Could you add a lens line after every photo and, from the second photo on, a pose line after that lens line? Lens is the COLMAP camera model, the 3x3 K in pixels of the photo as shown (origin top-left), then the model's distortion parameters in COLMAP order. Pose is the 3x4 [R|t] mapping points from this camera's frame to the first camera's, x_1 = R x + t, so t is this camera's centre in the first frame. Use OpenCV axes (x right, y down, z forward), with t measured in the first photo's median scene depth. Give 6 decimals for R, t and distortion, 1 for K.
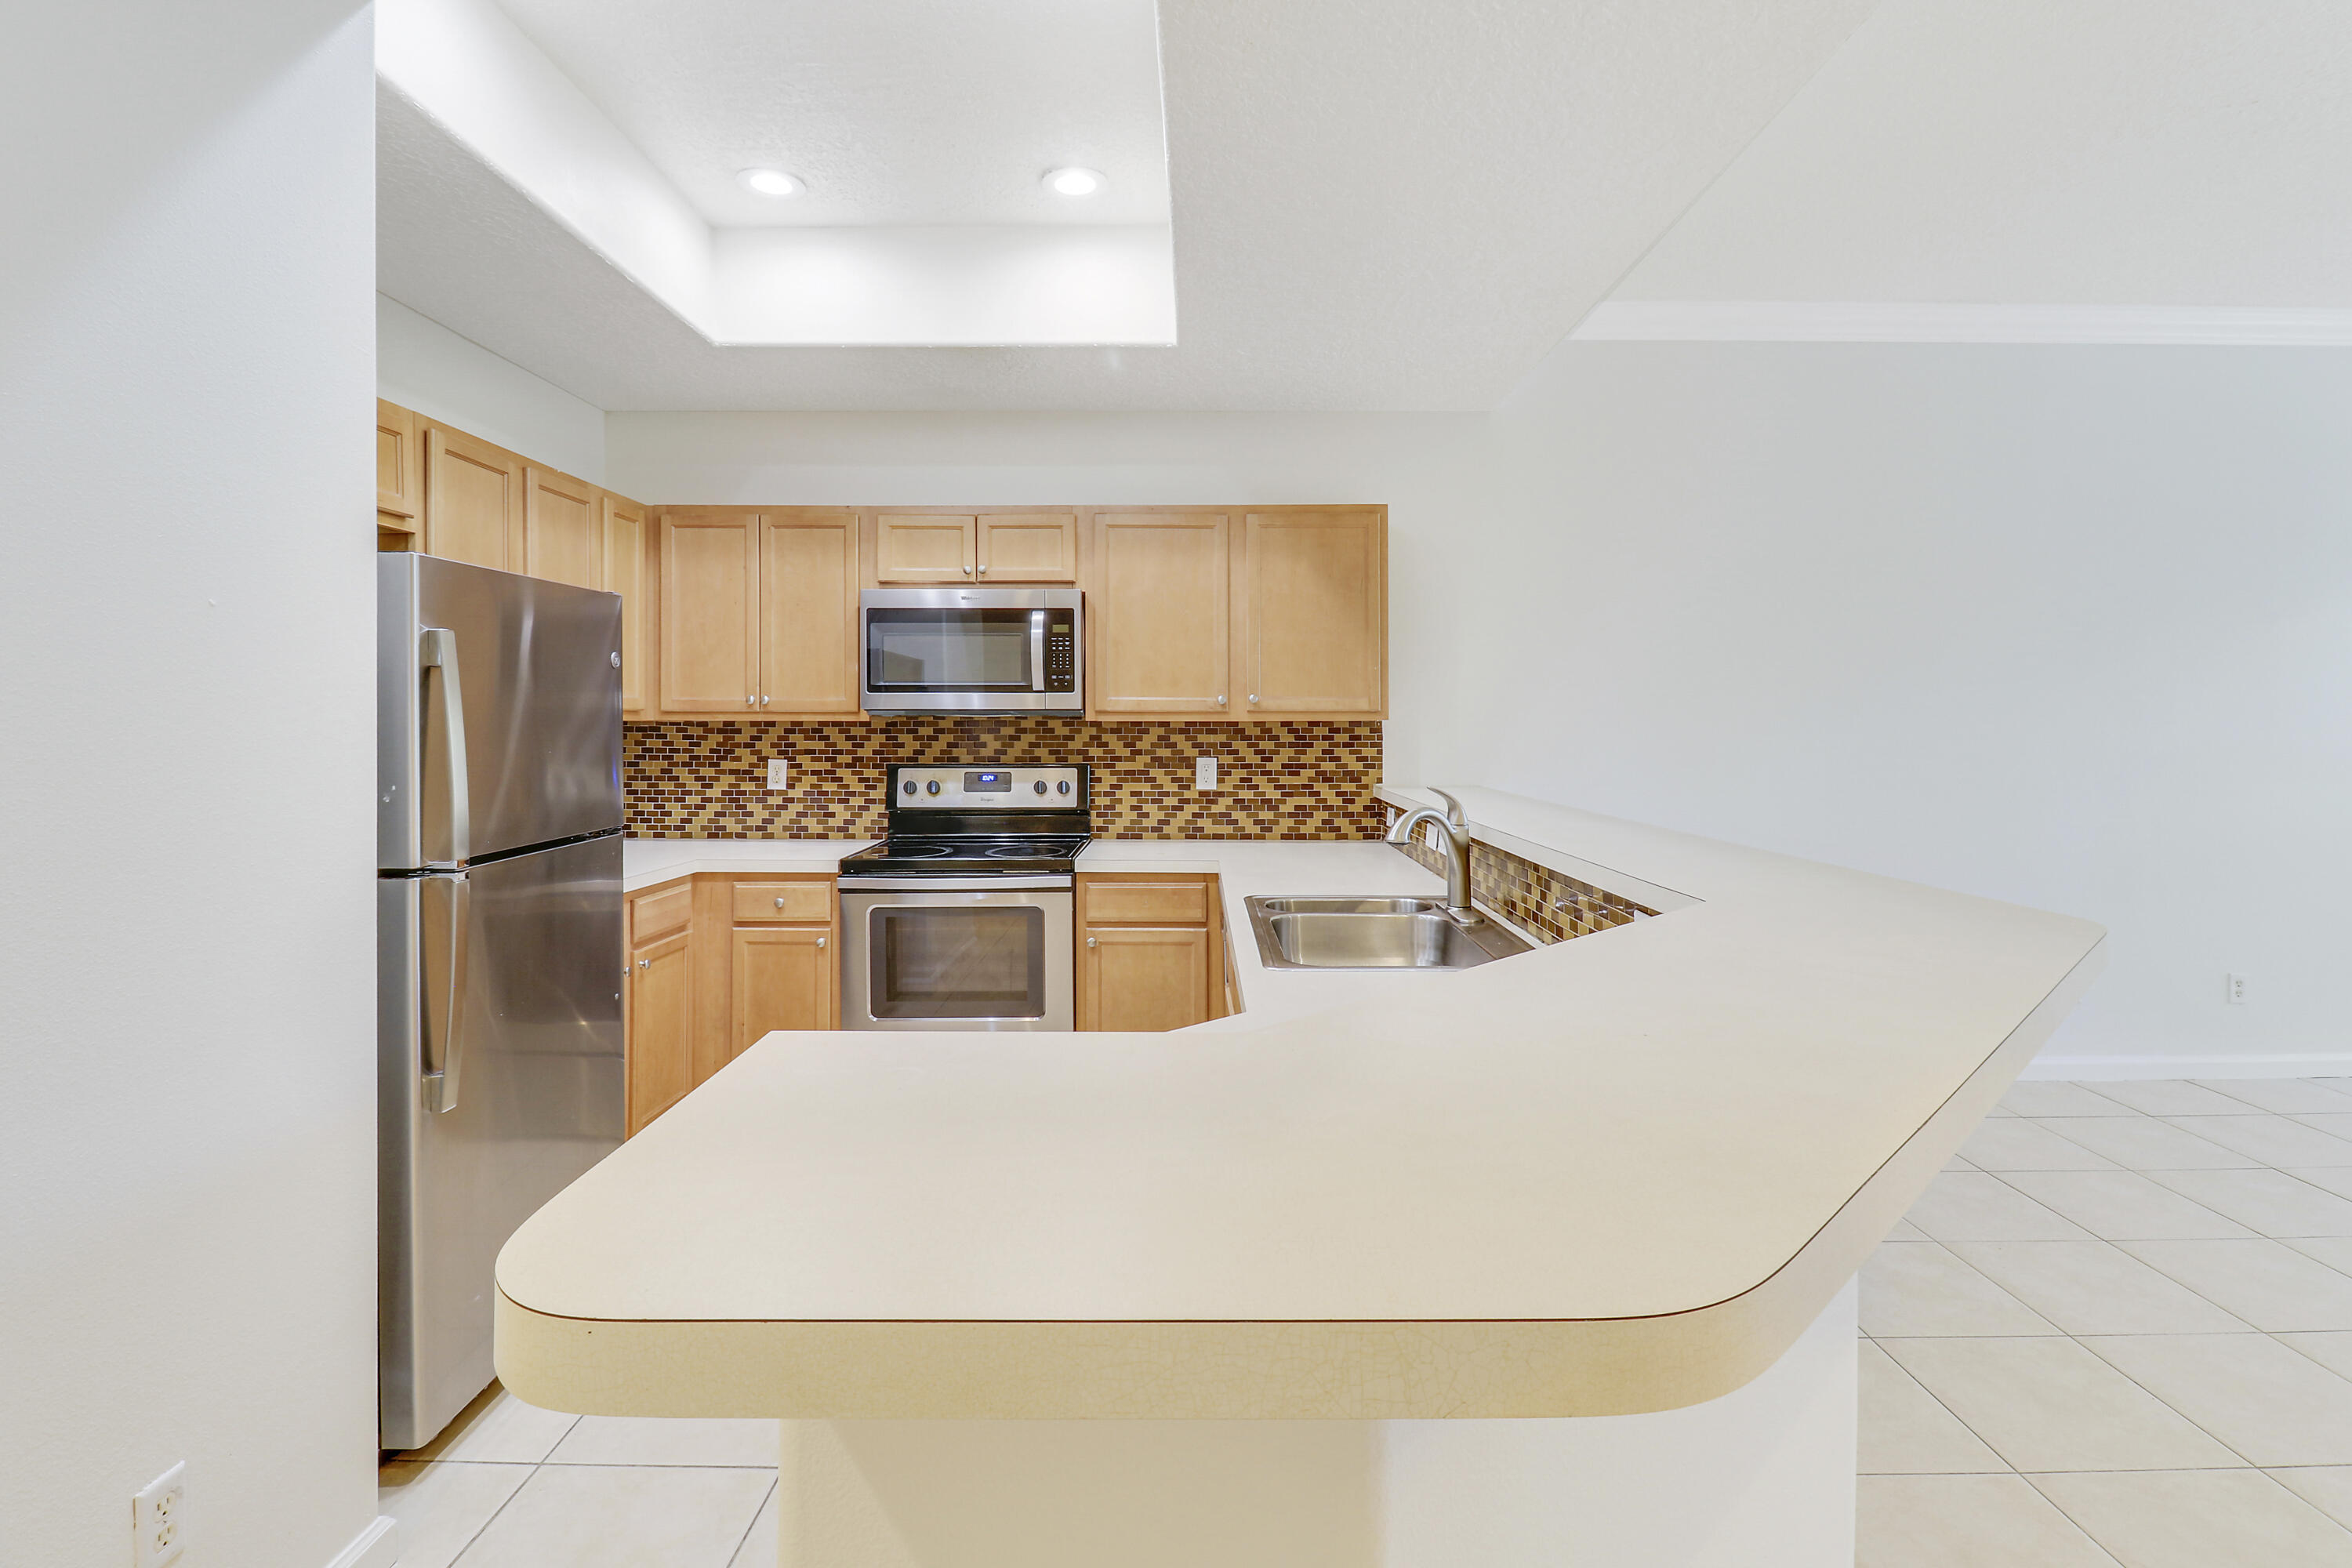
lens RADIAL K [[1104.3, 0, 1209.7], [0, 1104.3, 725.0], [0, 0, 1]] dist [0.002801, -0.000028]
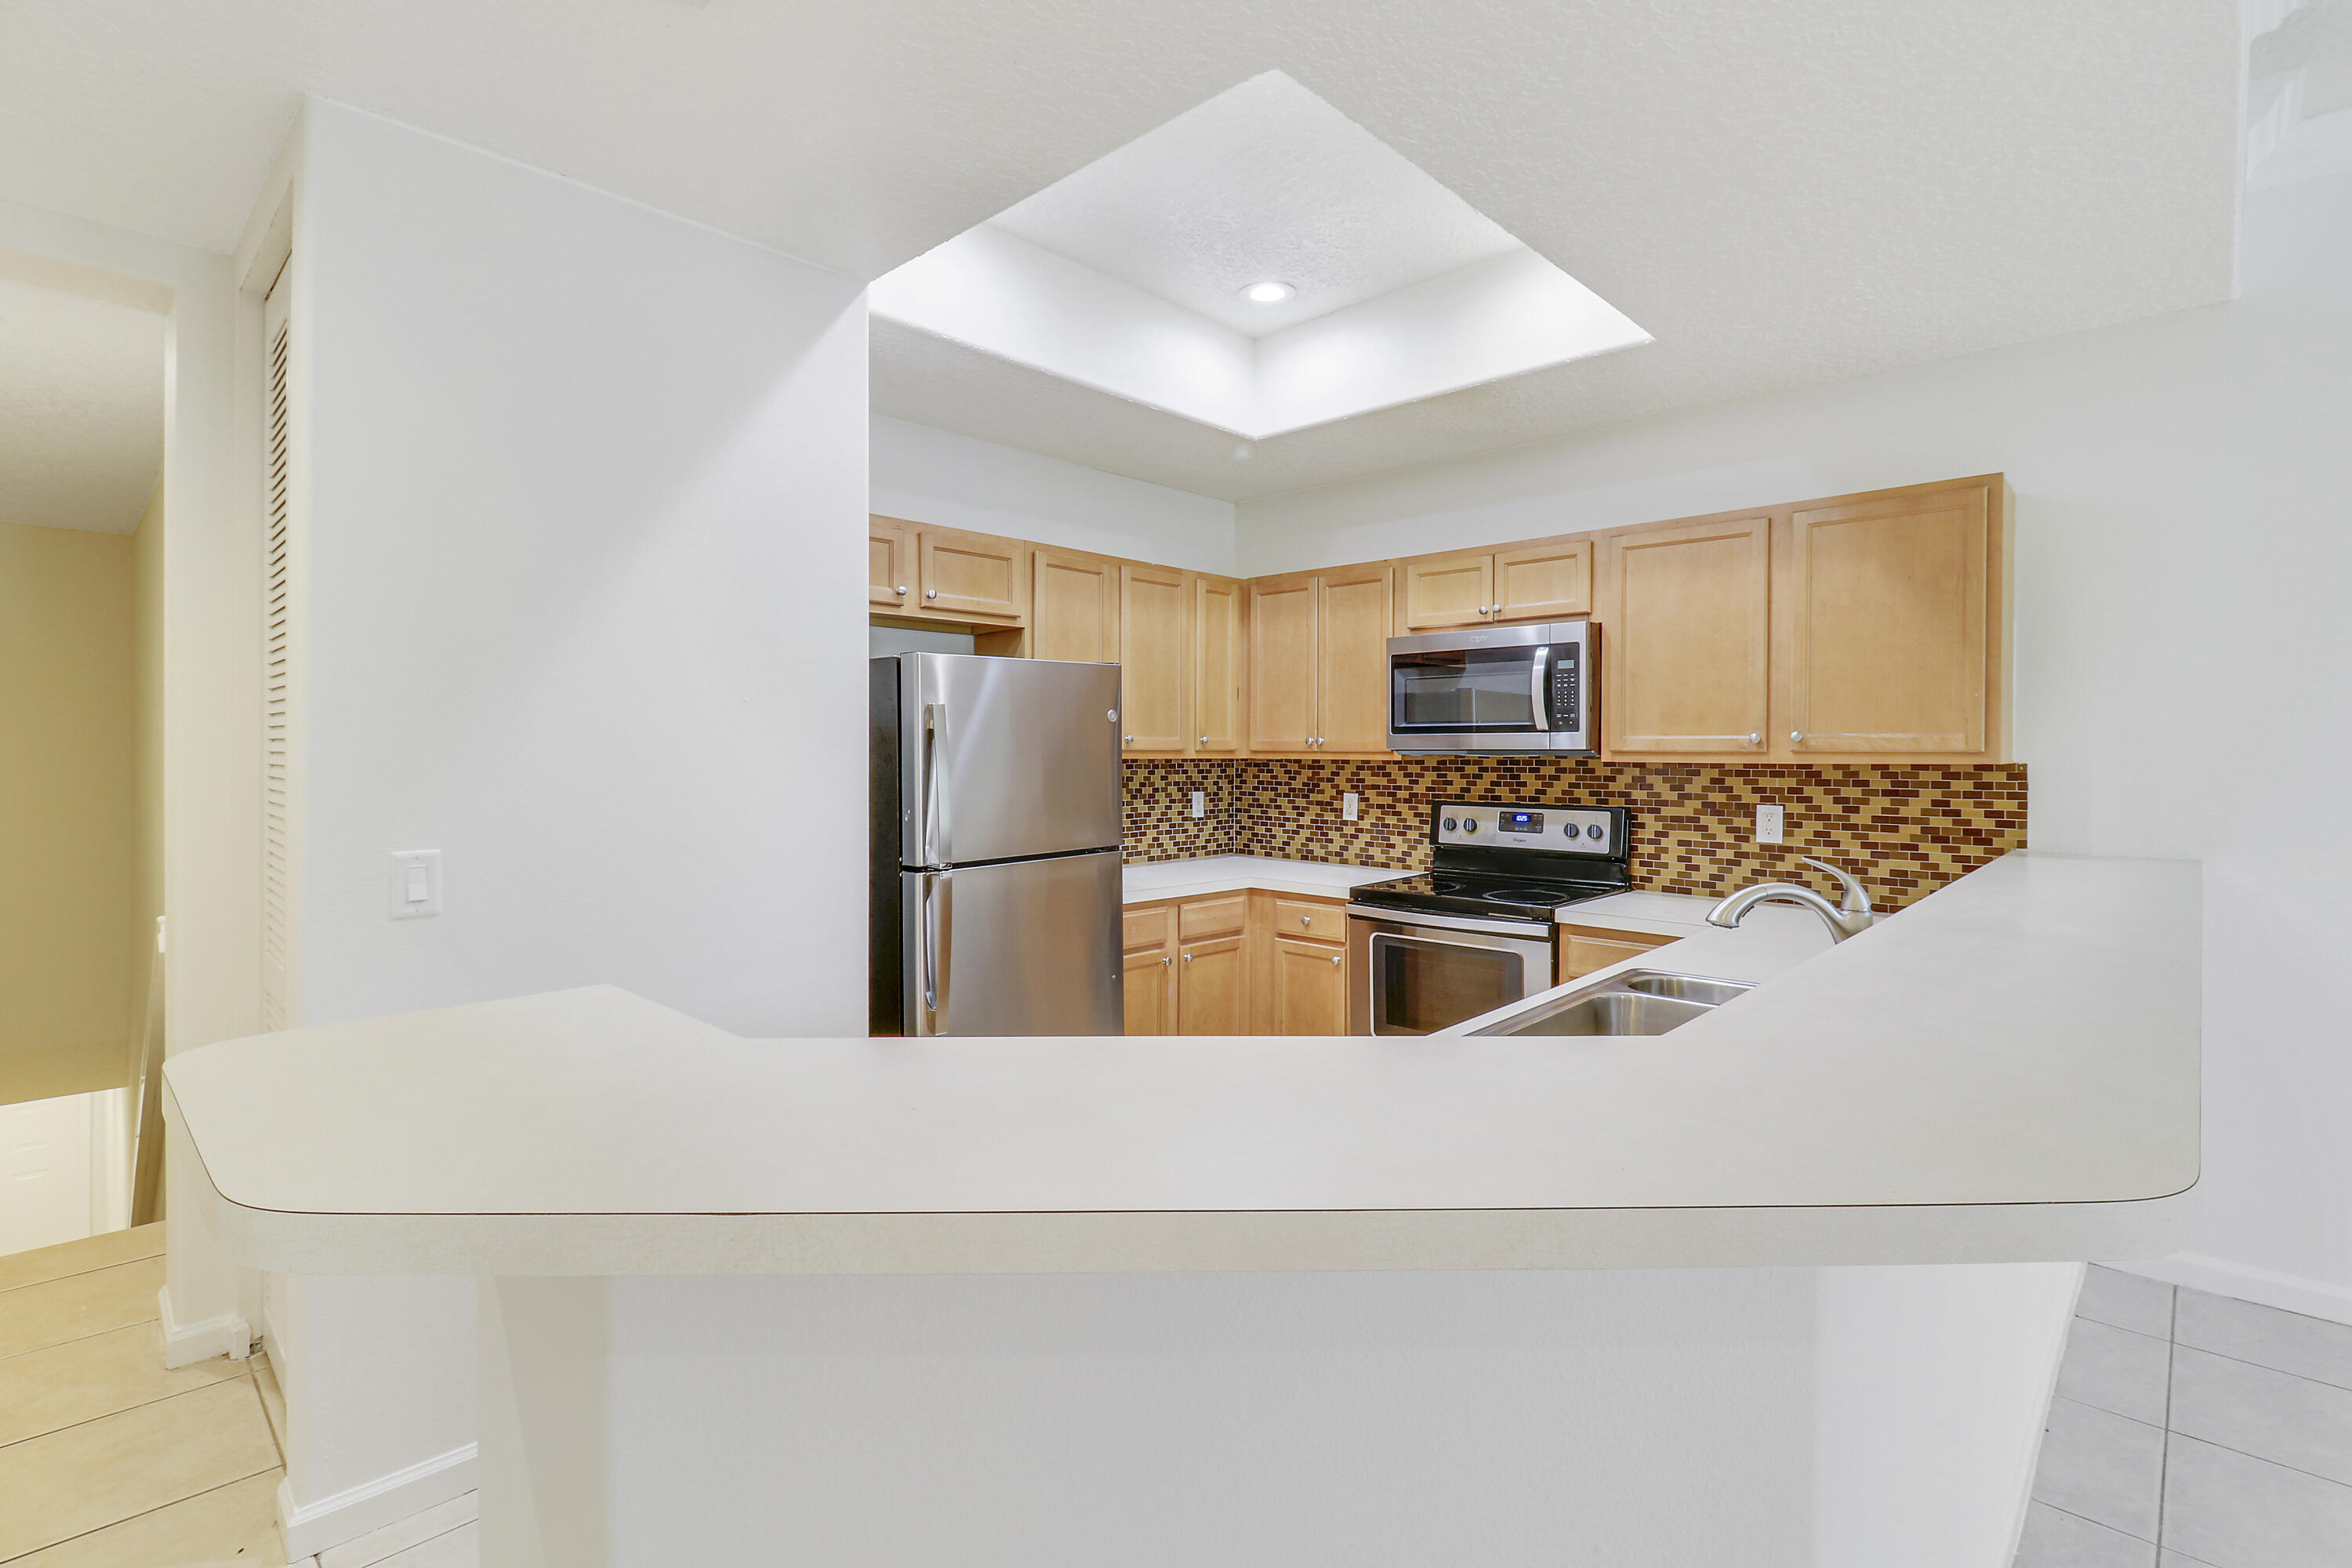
lens RADIAL K [[1104.3, 0, 1180.2], [0, 1104.3, 772.1], [0, 0, 1]] dist [0.002801, -0.000028]
pose [[0.725588, 0.014536, -0.687975, 0.252580], [-0.001925, 0.999816, 0.019094, -0.011247], [0.688126, -0.012530, 0.725483, 0.076148]]
